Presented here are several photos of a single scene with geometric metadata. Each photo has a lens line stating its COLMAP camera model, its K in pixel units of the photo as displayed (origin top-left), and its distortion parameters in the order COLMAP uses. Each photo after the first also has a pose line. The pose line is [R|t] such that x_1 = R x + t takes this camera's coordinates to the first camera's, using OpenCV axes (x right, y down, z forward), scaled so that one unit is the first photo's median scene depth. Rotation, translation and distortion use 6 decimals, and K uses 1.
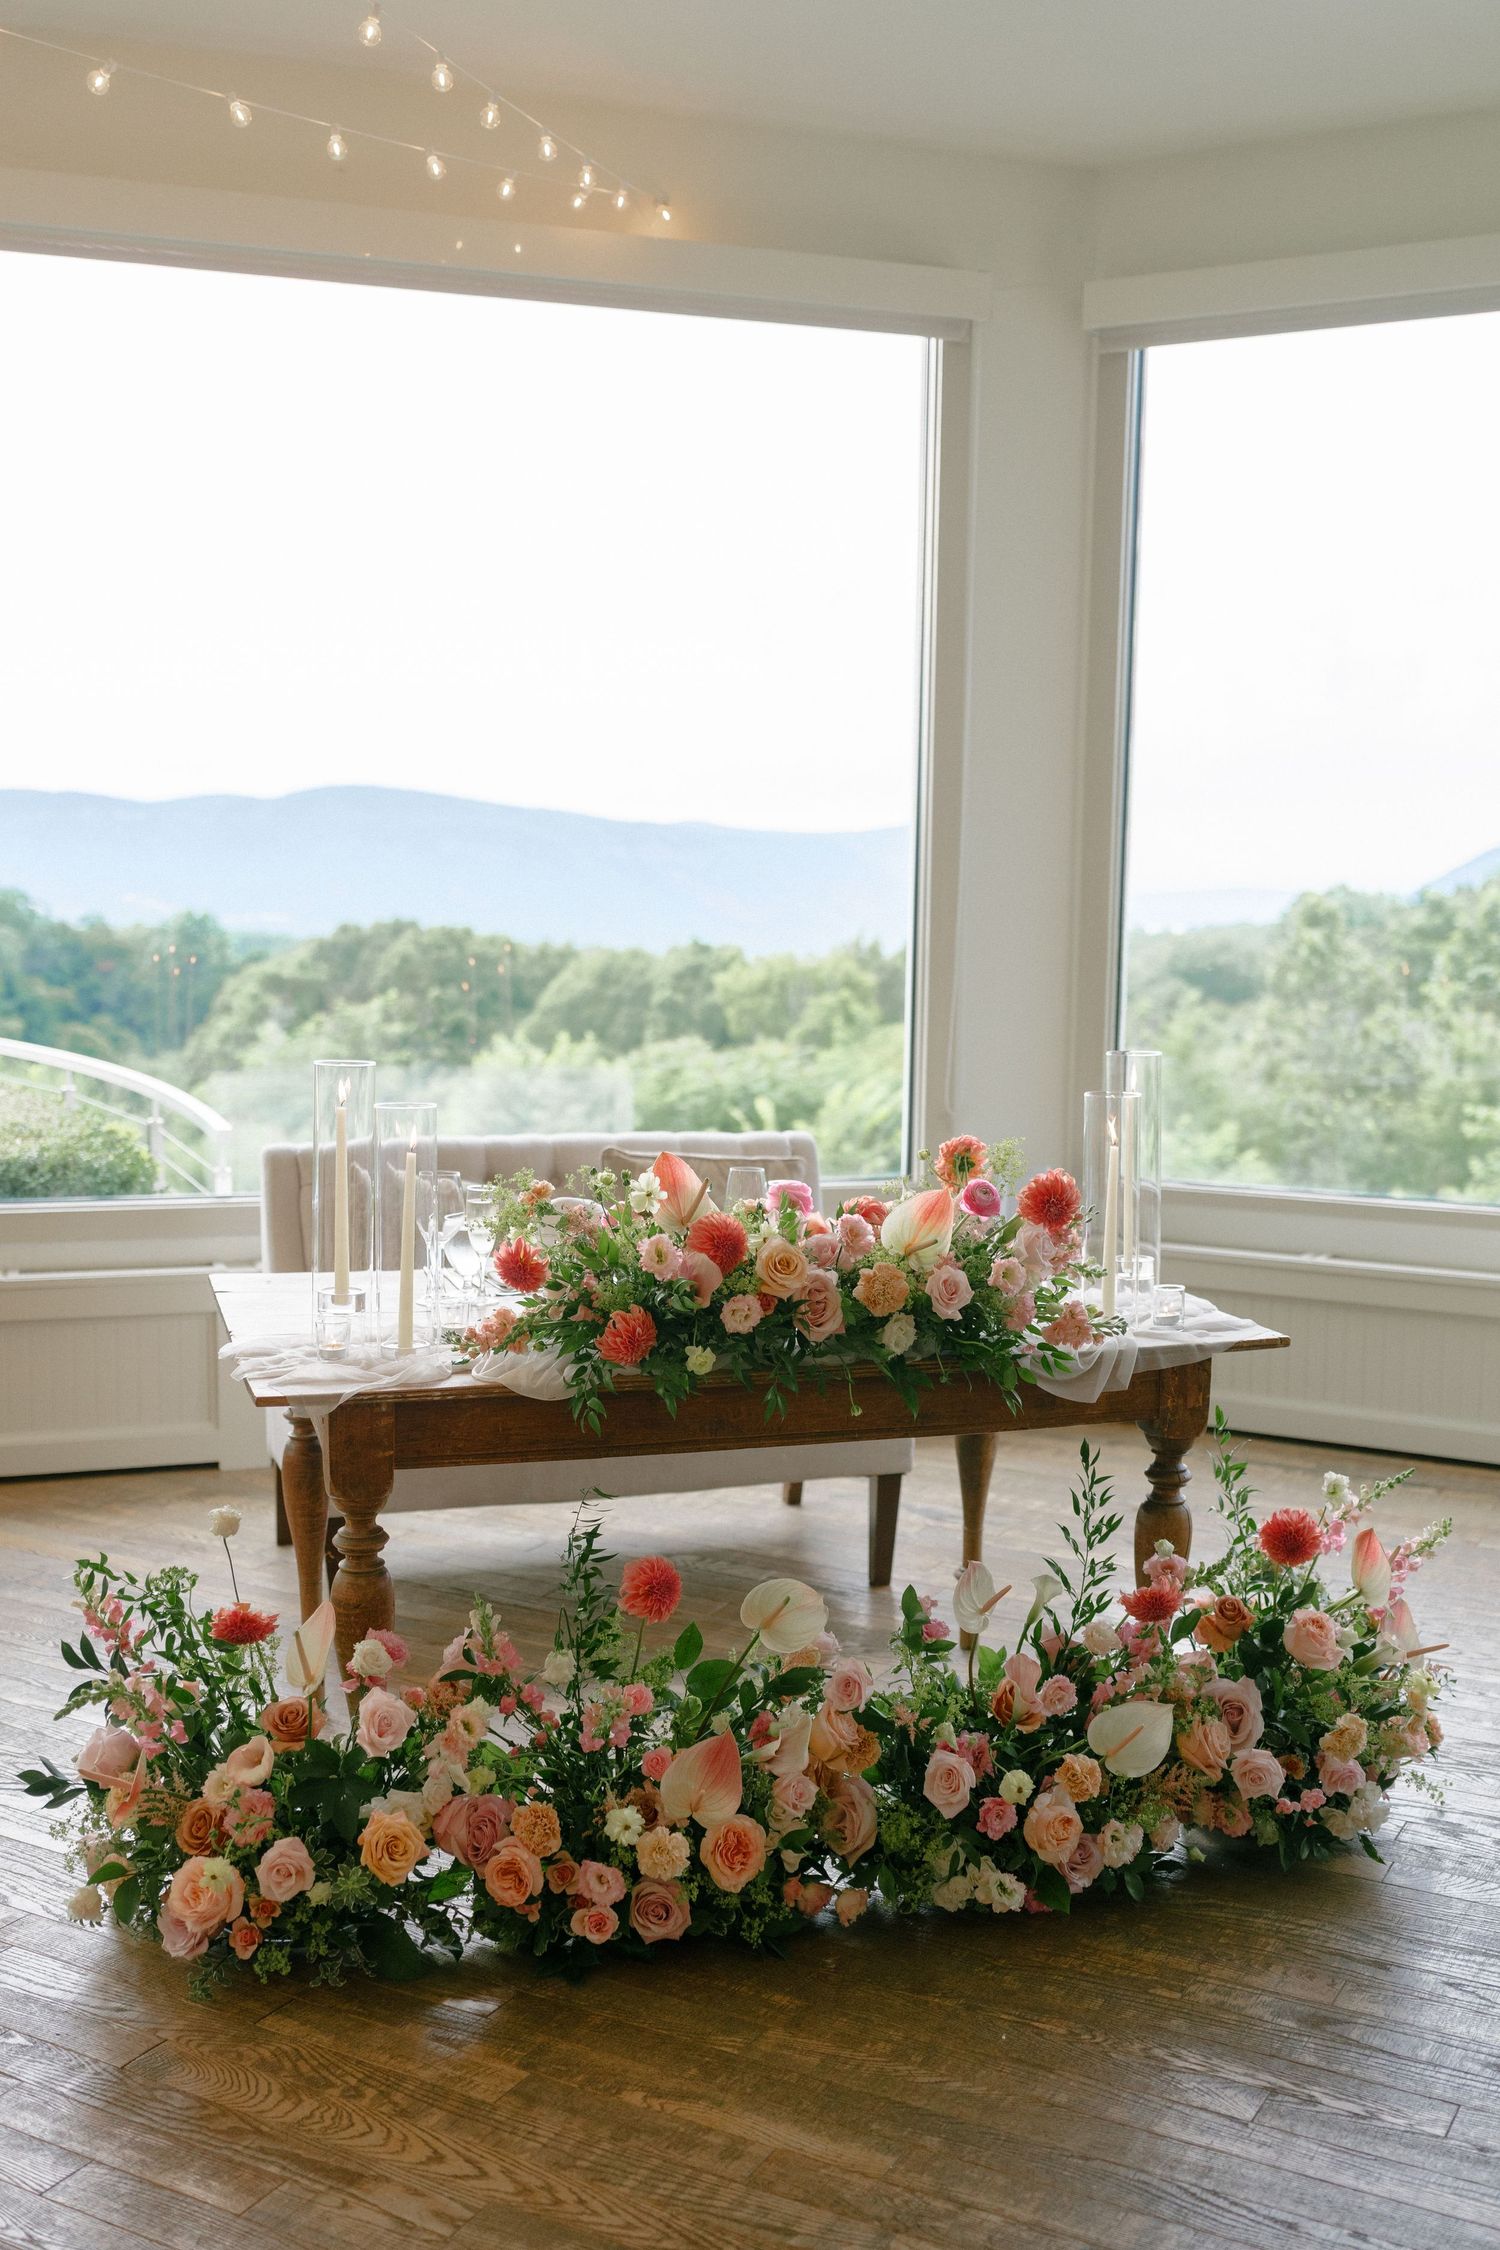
lens RADIAL K [[2235.1, 0, 748.8], [0, 2235.1, 1221.4], [0, 0, 1]] dist [0.003675, 0.002356]
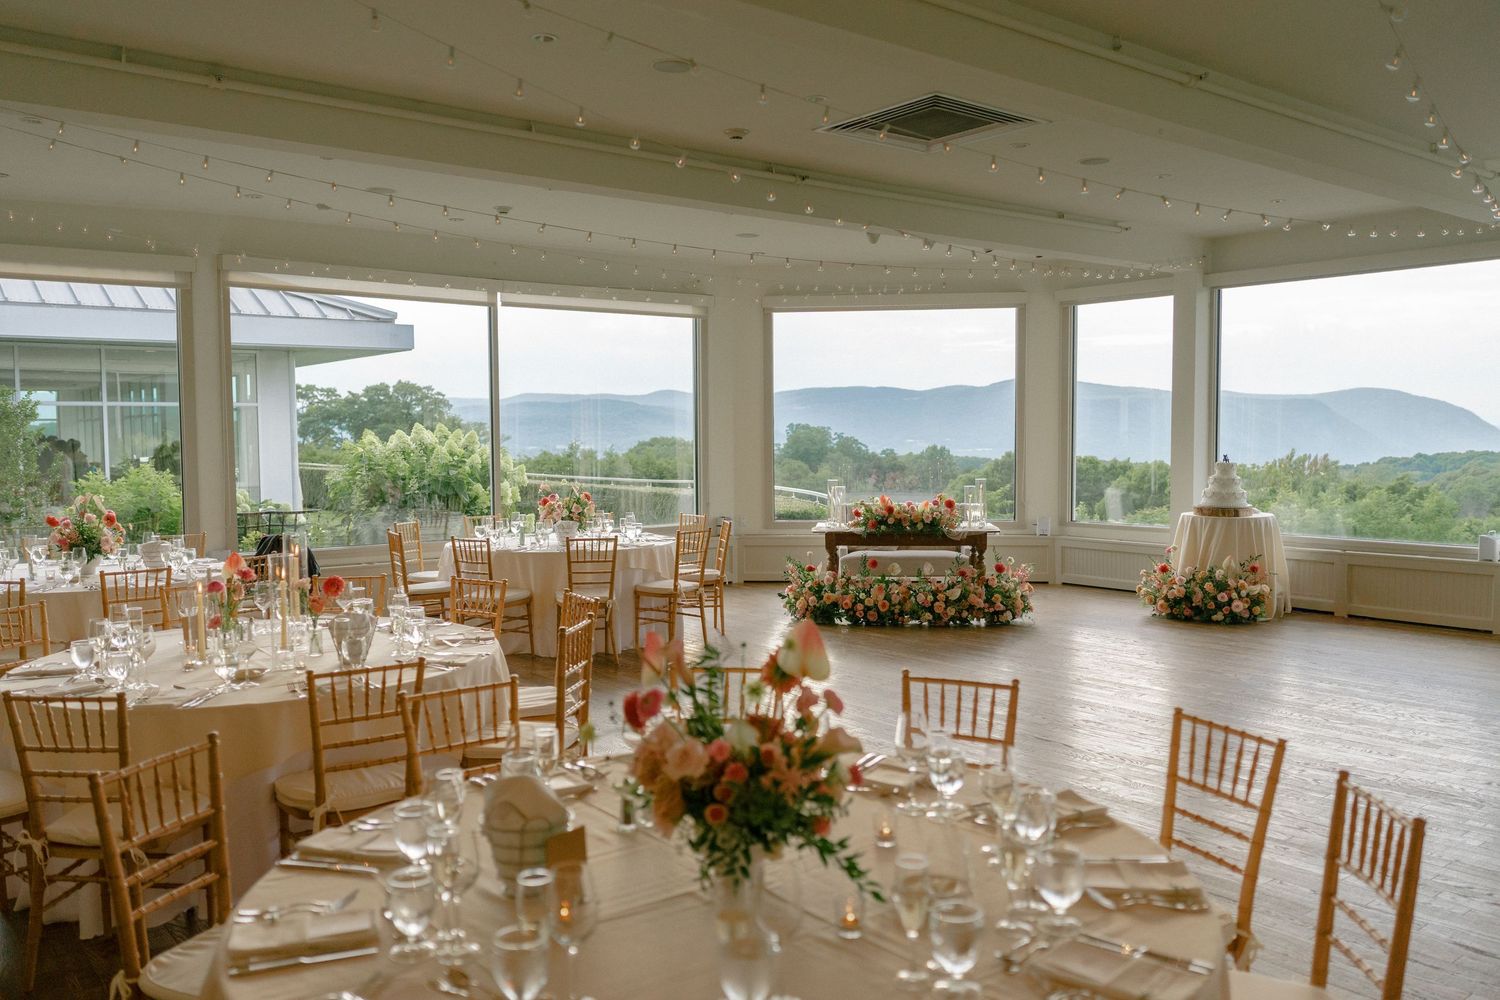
lens RADIAL K [[1202.3, 0, 750.0], [0, 1202.3, 500.0], [0, 0, 1]] dist [-0.000062, -0.000056]
pose [[0.920926, 0.003802, -0.389720, 0.867160], [-0.039562, 0.995699, -0.083771, 0.259723], [0.387725, 0.092565, 0.917116, -2.028438]]
